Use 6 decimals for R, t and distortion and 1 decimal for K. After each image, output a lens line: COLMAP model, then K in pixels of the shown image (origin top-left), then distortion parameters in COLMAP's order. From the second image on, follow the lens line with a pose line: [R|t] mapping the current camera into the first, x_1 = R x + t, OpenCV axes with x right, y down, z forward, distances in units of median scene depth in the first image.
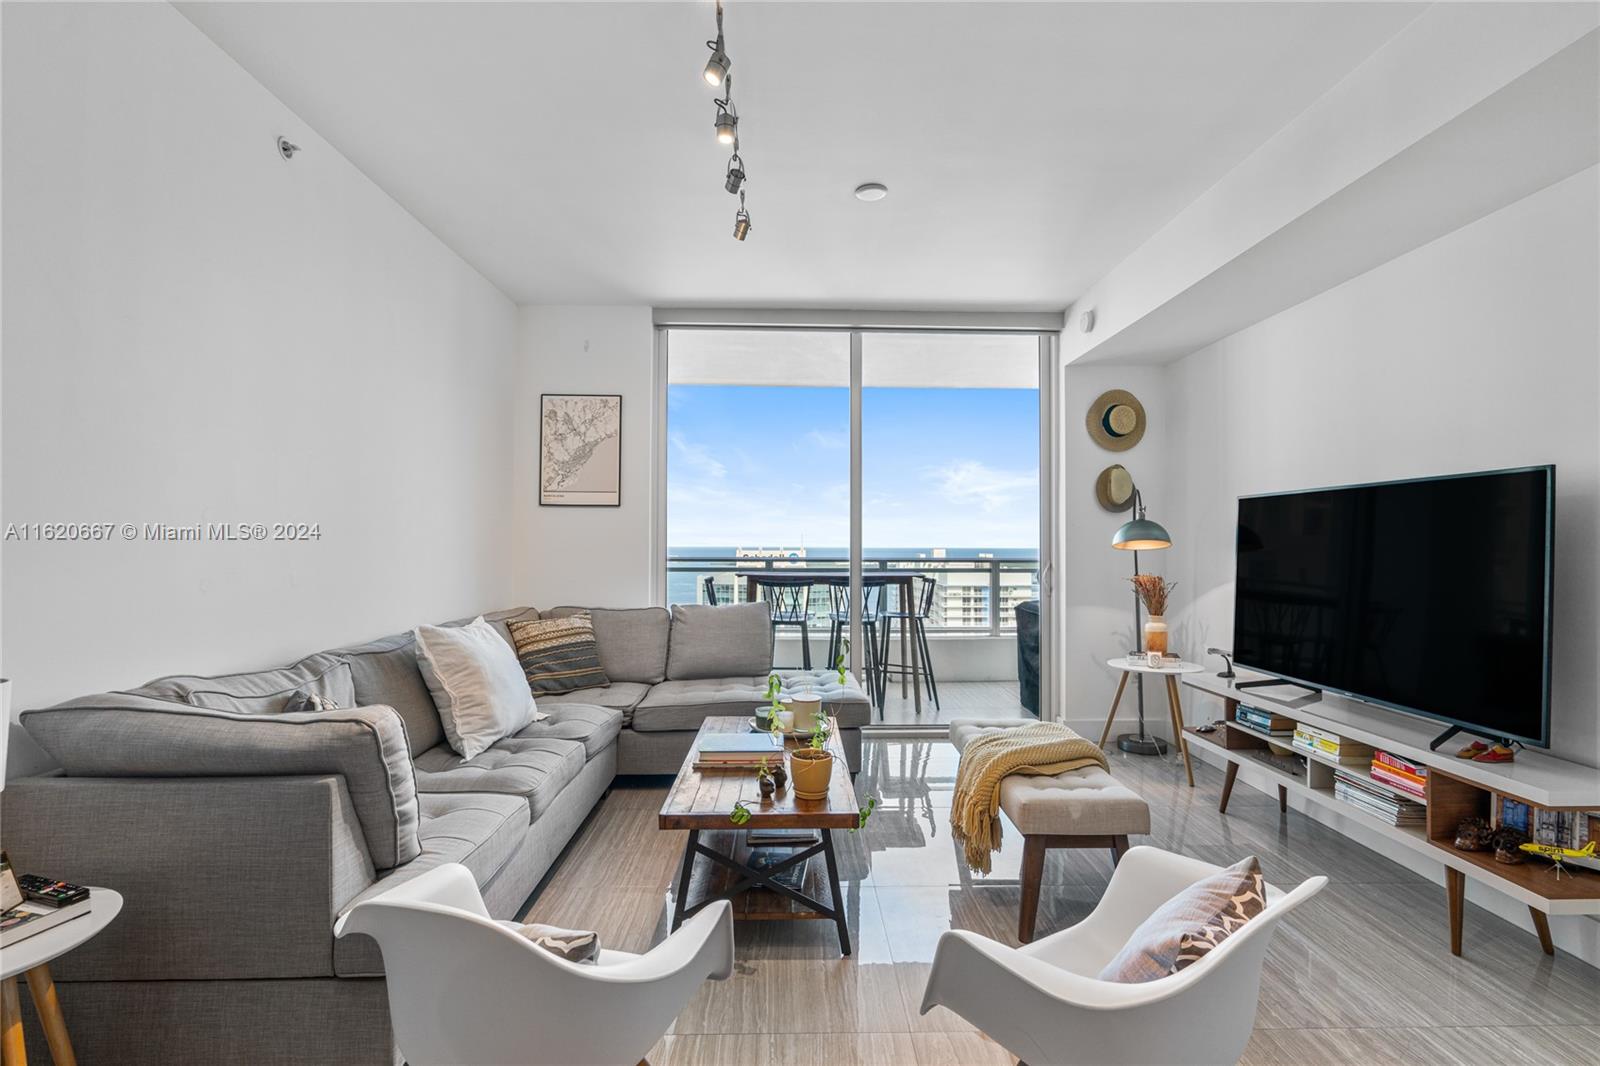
lens RADIAL K [[730.3, 0, 809.9], [0, 730.3, 528.1], [0, 0, 1]] dist [-0.009918, 0.003874]
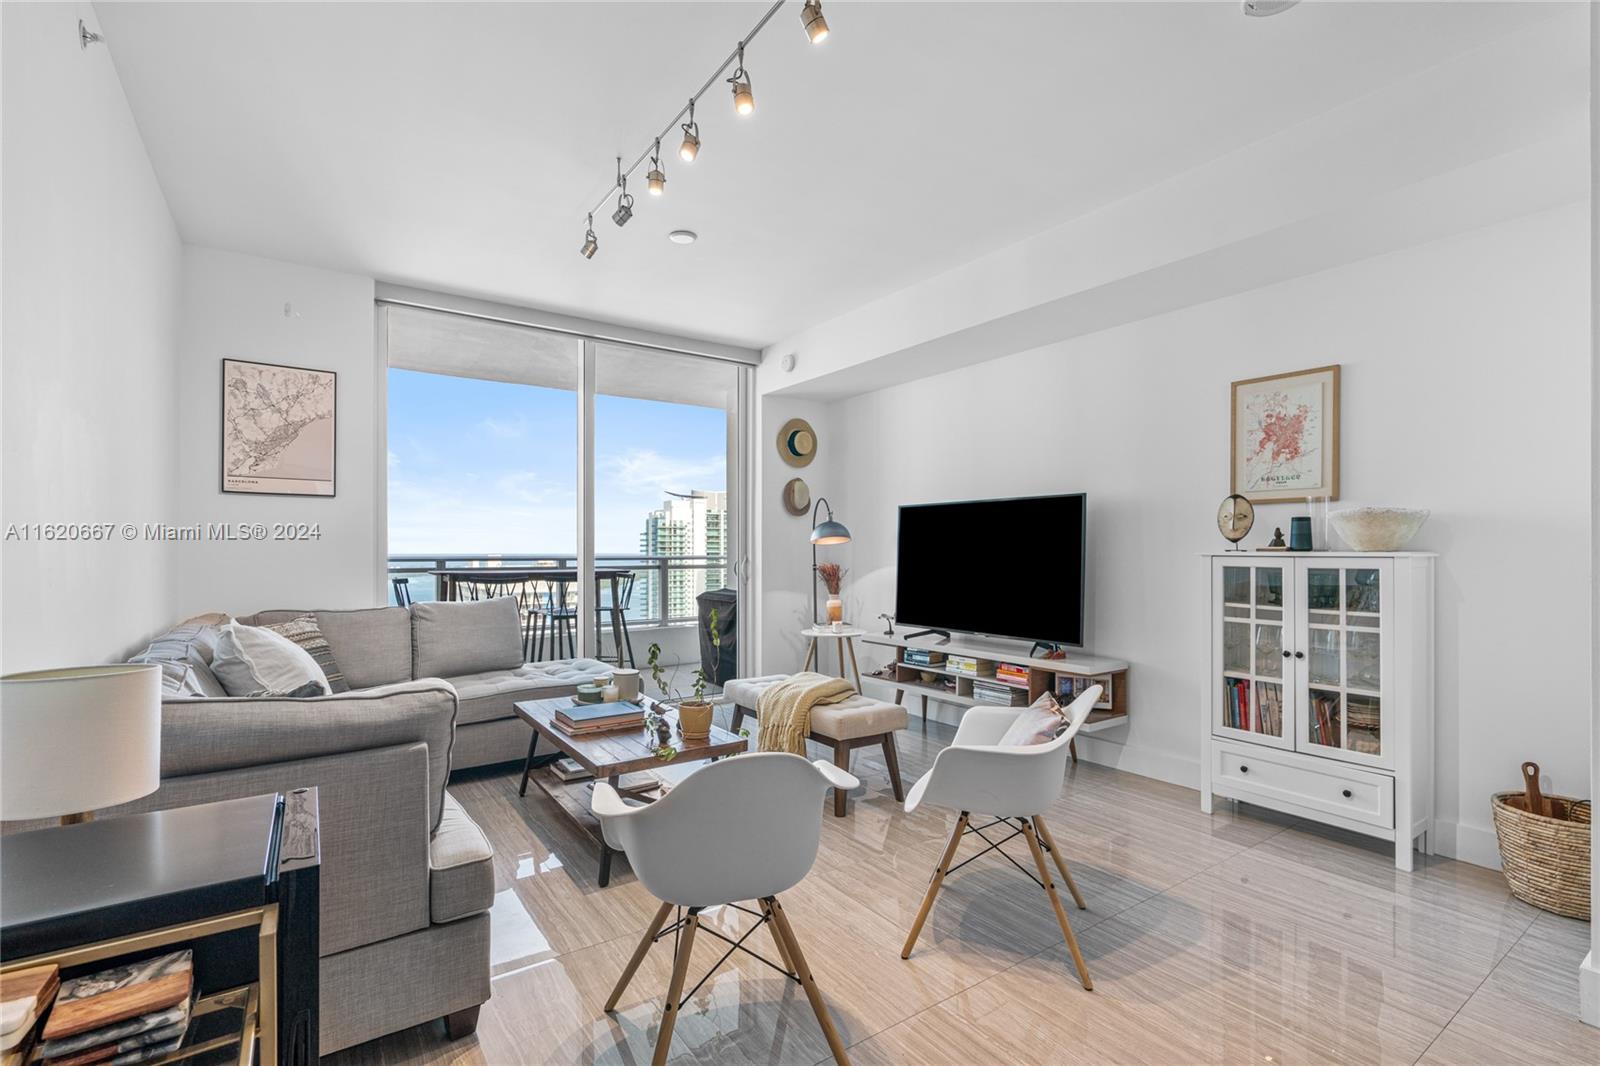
lens RADIAL K [[730.3, 0, 820.5], [0, 730.3, 544.7], [0, 0, 1]] dist [-0.009918, 0.003874]
pose [[0.826064, -0.000478, 0.563576, -0.295226], [-0.008638, 0.999871, 0.013509, 0.012701], [-0.563510, -0.016028, 0.825954, -0.077016]]
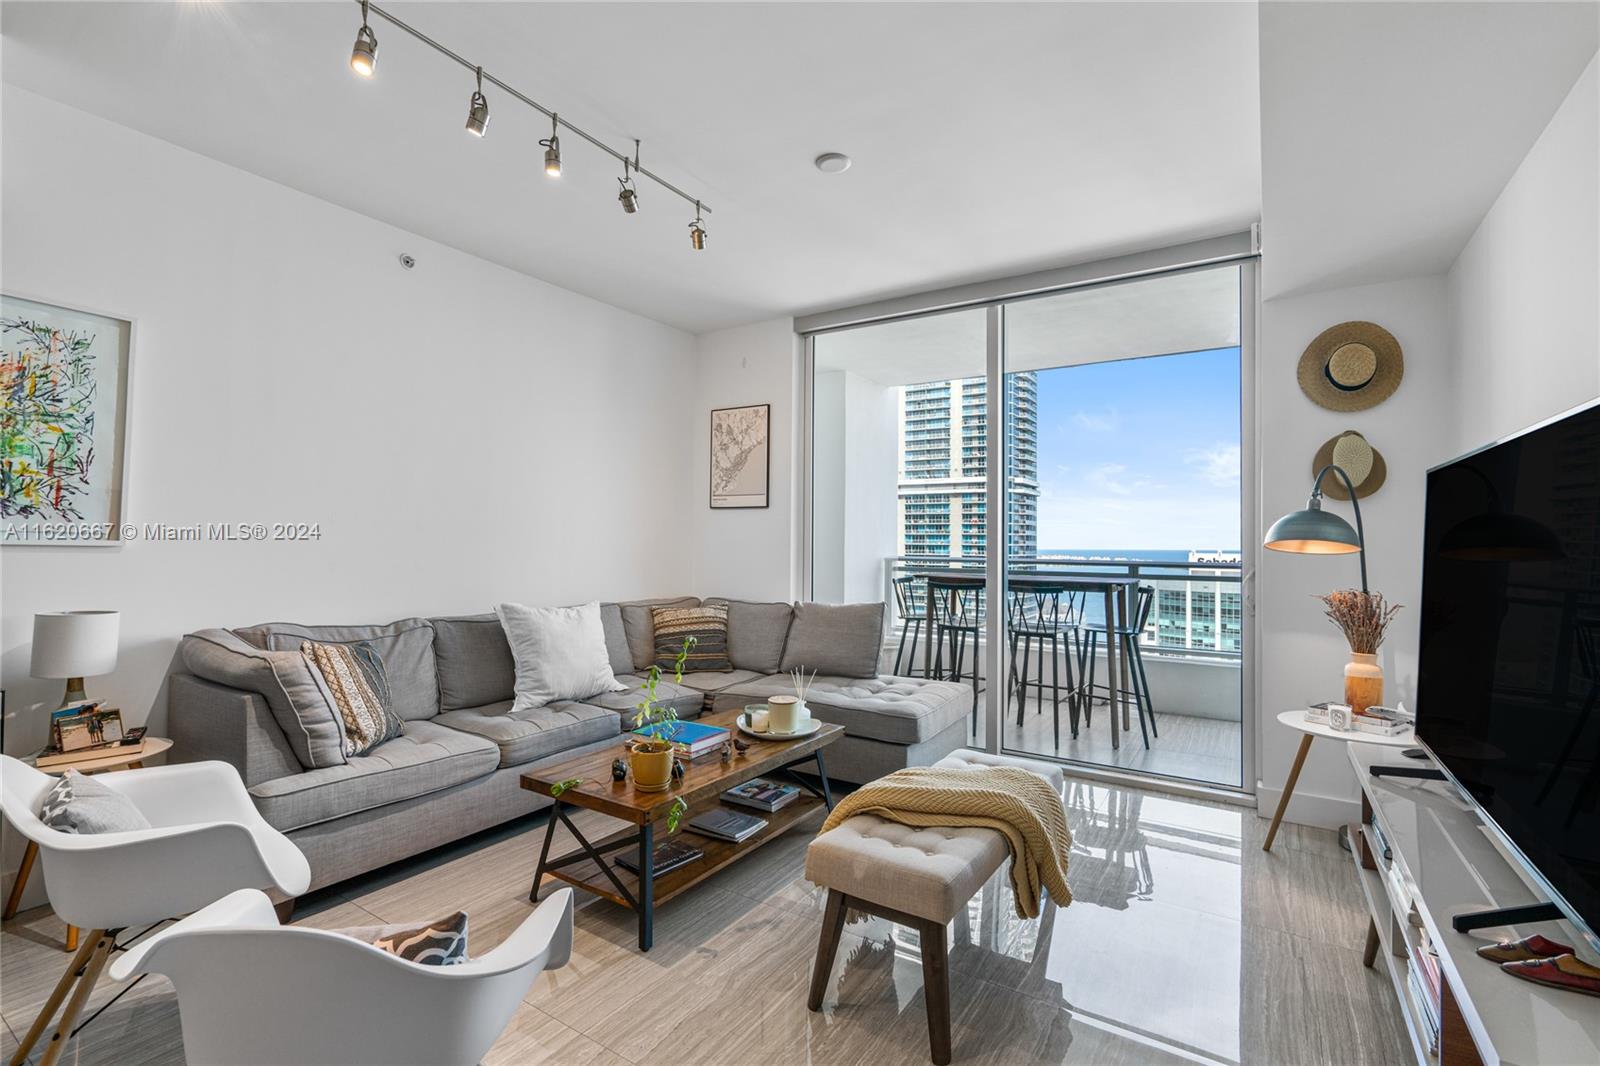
lens RADIAL K [[730.3, 0, 806.7], [0, 730.3, 525.9], [0, 0, 1]] dist [-0.009918, 0.003874]
pose [[0.823035, -0.008752, -0.567924, 0.431258], [0.006616, 0.999961, -0.005822, 0.004555], [0.567953, 0.001034, 0.823061, 0.160352]]
